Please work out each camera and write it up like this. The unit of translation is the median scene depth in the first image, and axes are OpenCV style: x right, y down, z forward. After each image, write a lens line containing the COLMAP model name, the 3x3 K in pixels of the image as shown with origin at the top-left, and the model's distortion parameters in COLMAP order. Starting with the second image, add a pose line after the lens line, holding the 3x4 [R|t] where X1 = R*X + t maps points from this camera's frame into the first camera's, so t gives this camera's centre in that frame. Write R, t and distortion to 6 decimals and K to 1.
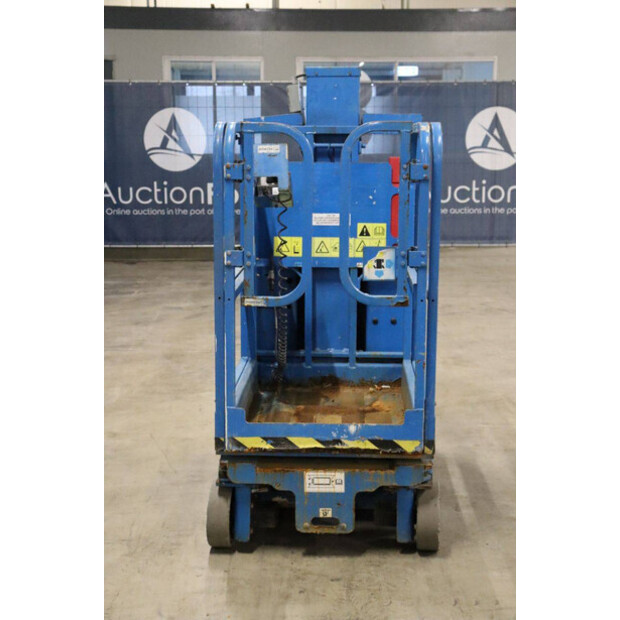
lens RADIAL K [[955.9, 0, 307.6], [0, 955.9, 314.6], [0, 0, 1]] dist [0.150286, 0.000000]
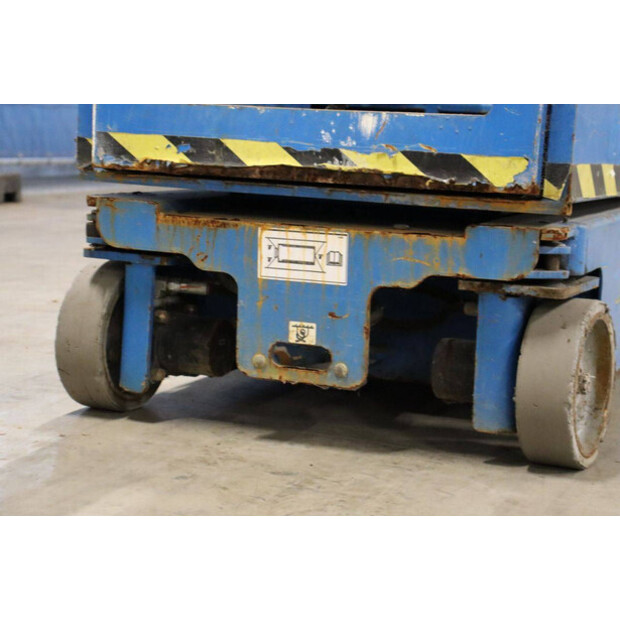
lens RADIAL K [[1459.1, 0, 314.6], [0, 1459.1, 304.6], [0, 0, 1]] dist [0.377054, 0.000000]
pose [[0.946348, 0.084702, -0.311851, 0.224059], [-0.103439, 0.993662, -0.044007, 0.222673], [0.306146, 0.073903, 0.949111, 0.394896]]
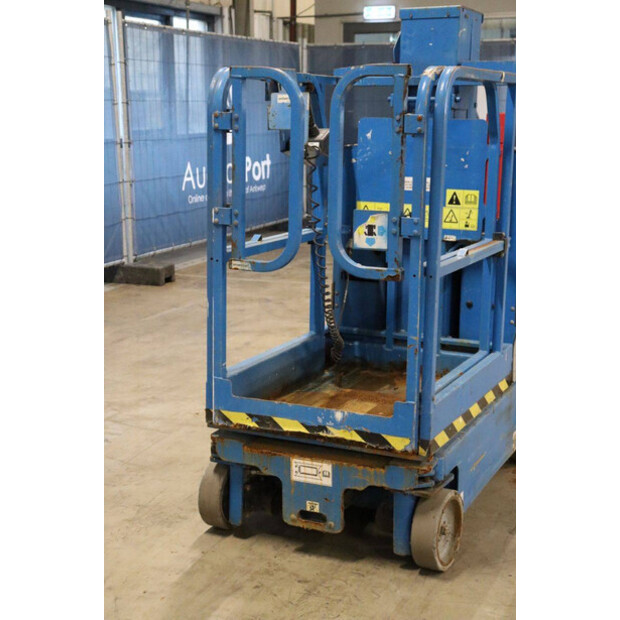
lens RADIAL K [[1031.7, 0, 315.0], [0, 1031.7, 309.7], [0, 0, 1]] dist [0.185280, 0.000000]
pose [[0.928210, 0.079486, -0.363468, 0.359347], [-0.076641, 0.996810, 0.022269, 0.001962], [0.364079, 0.007186, 0.931340, 0.101292]]
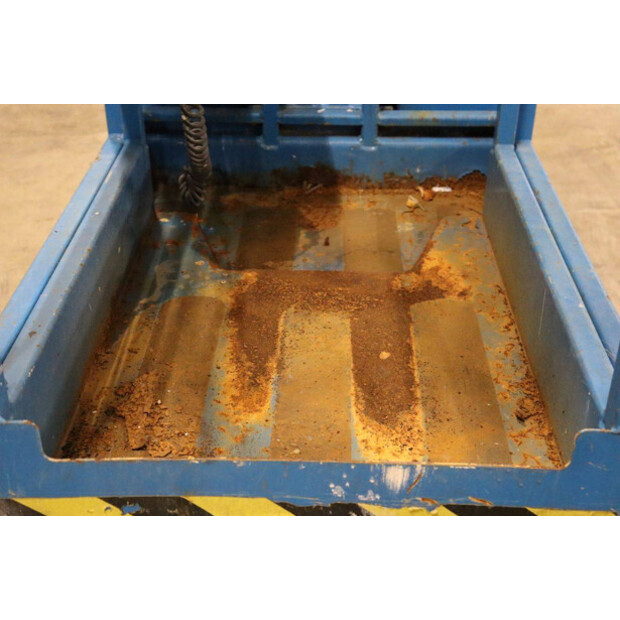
lens RADIAL K [[896.4, 0, 307.6], [0, 896.4, 296.8], [0, 0, 1]] dist [0.090884, 0.000000]
pose [[0.999843, -0.008807, 0.015374, 0.014014], [0.002765, 0.934639, 0.355587, -0.036596], [-0.017501, -0.355489, 0.934517, 0.739416]]
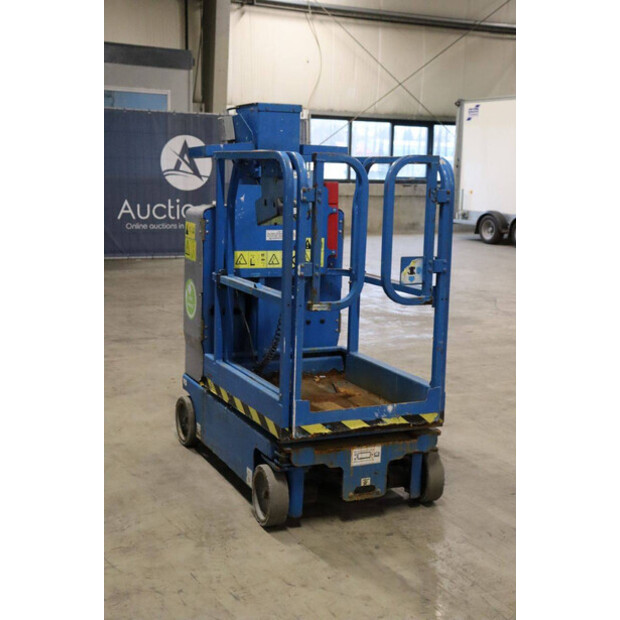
lens RADIAL K [[896.4, 0, 307.6], [0, 896.4, 309.8], [0, 0, 1]] dist [0.090884, 0.000000]
pose [[0.886112, -0.044537, 0.461326, -0.550186], [0.051416, 0.998675, -0.002347, -0.007032], [-0.460610, 0.025800, 0.887227, 0.043988]]
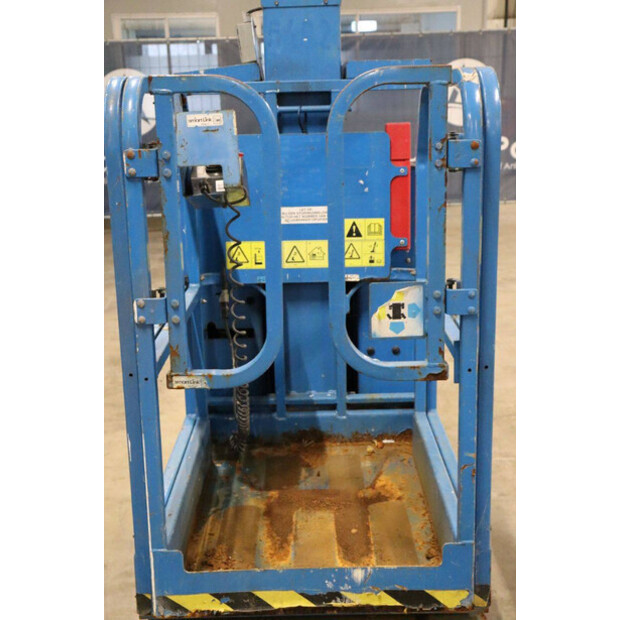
lens RADIAL K [[857.9, 0, 303.7], [0, 857.9, 315.6], [0, 0, 1]] dist [0.082113, 0.000000]
pose [[0.998776, -0.038066, 0.031585, 0.000263], [0.035839, 0.997020, 0.068313, -0.084974], [-0.034091, -0.067098, 0.997164, 0.450396]]
